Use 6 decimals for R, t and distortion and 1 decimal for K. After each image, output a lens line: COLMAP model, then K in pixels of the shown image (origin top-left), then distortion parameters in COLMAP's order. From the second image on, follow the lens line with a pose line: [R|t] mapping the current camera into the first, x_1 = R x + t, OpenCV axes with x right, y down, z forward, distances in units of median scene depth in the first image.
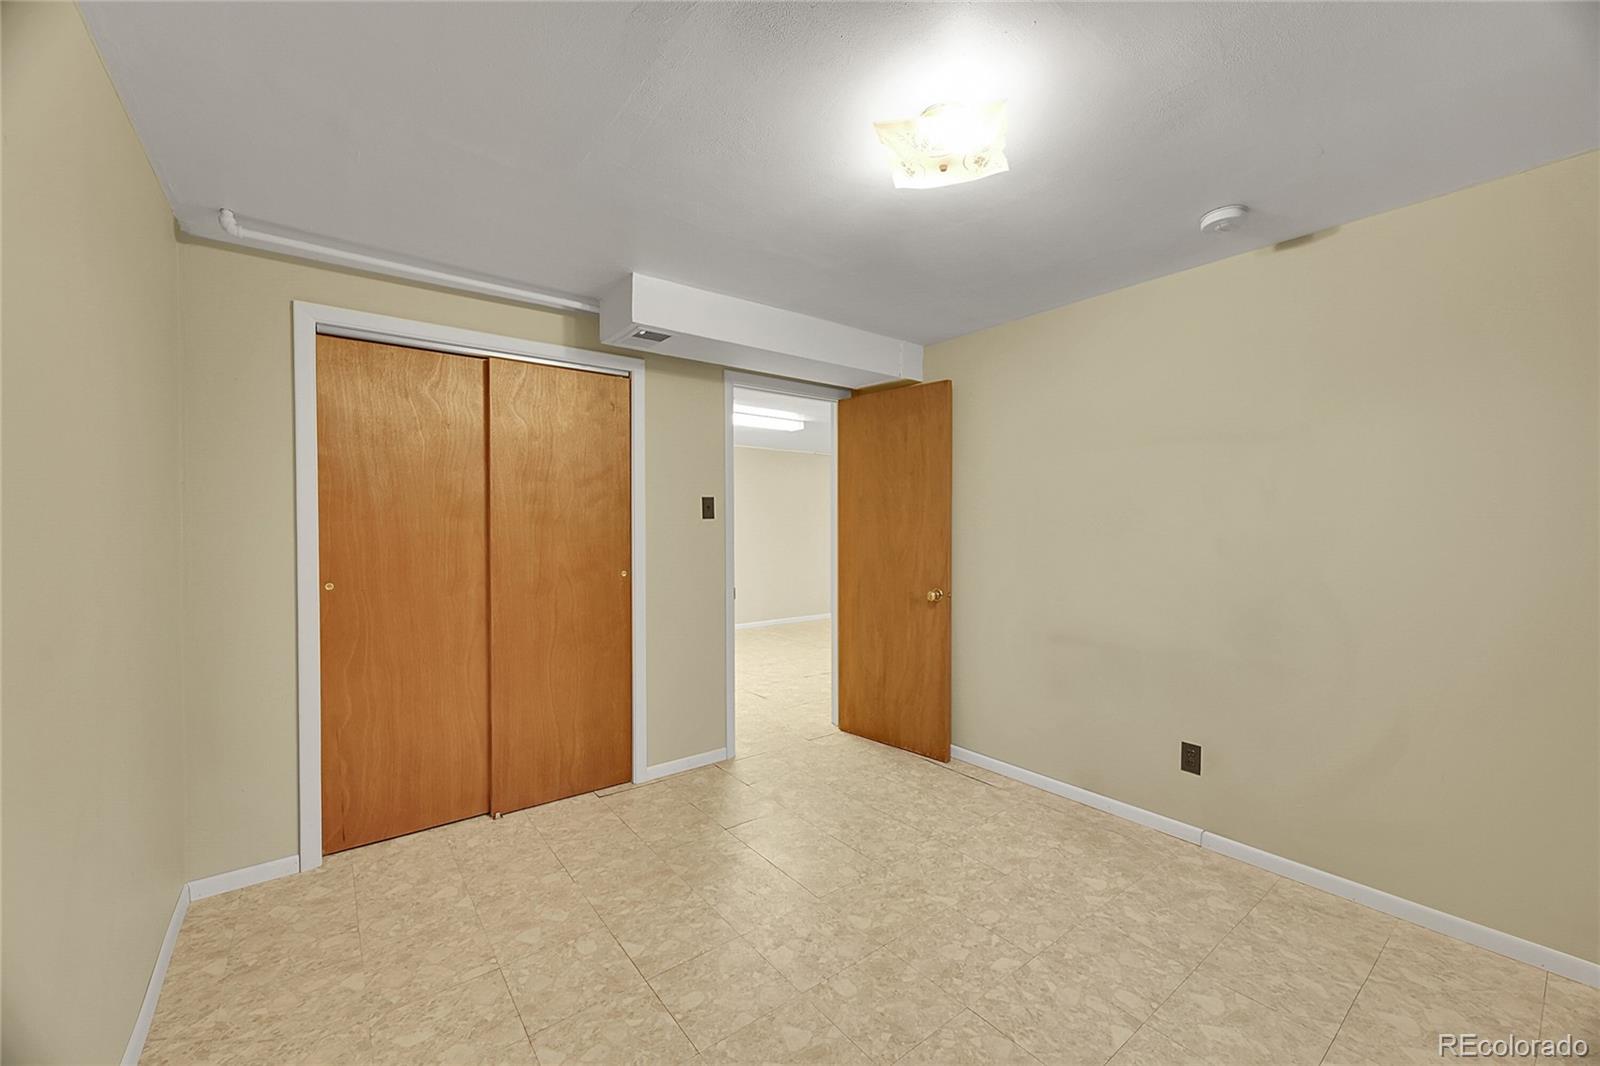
lens RADIAL K [[650.4, 0, 810.0], [0, 650.4, 533.9], [0, 0, 1]] dist [-0.001276, -0.000578]
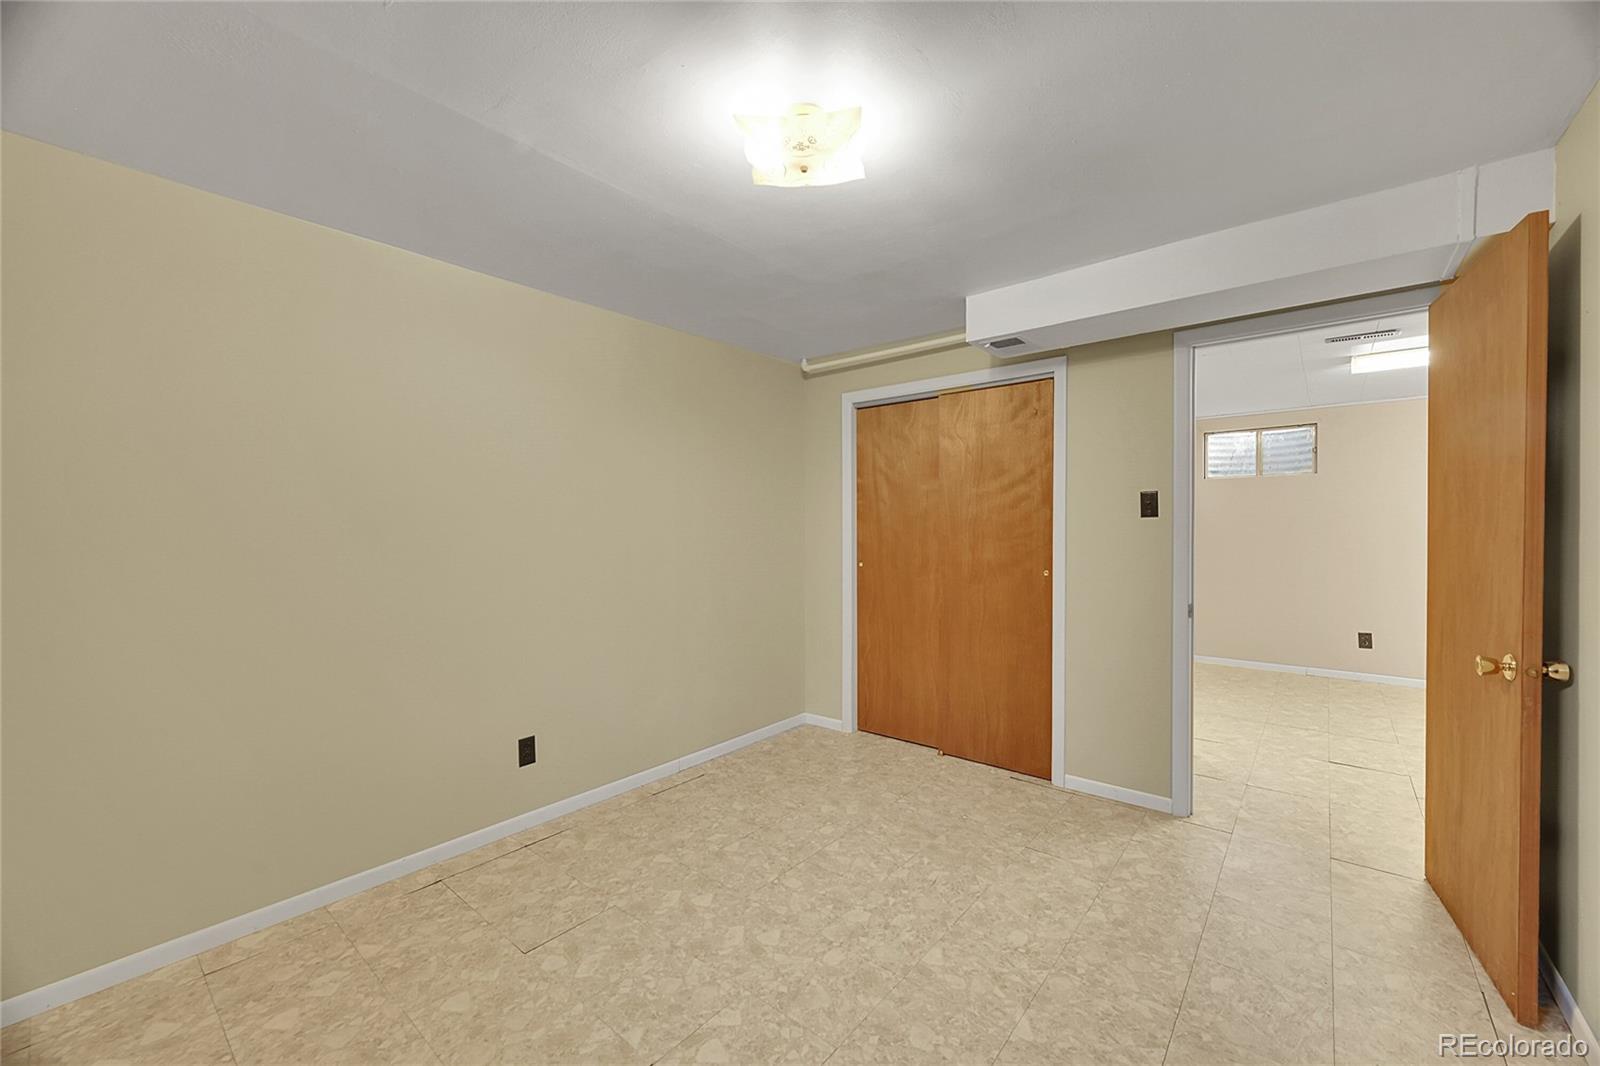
lens RADIAL K [[657.4, 0, 810.1], [0, 657.4, 535.1], [0, 0, 1]] dist [-0.001524, -0.000123]
pose [[0.184186, 0.013536, -0.982798, 0.834655], [-0.008714, 0.999888, 0.012138, -0.009724], [0.982853, 0.006329, 0.184283, 0.572408]]
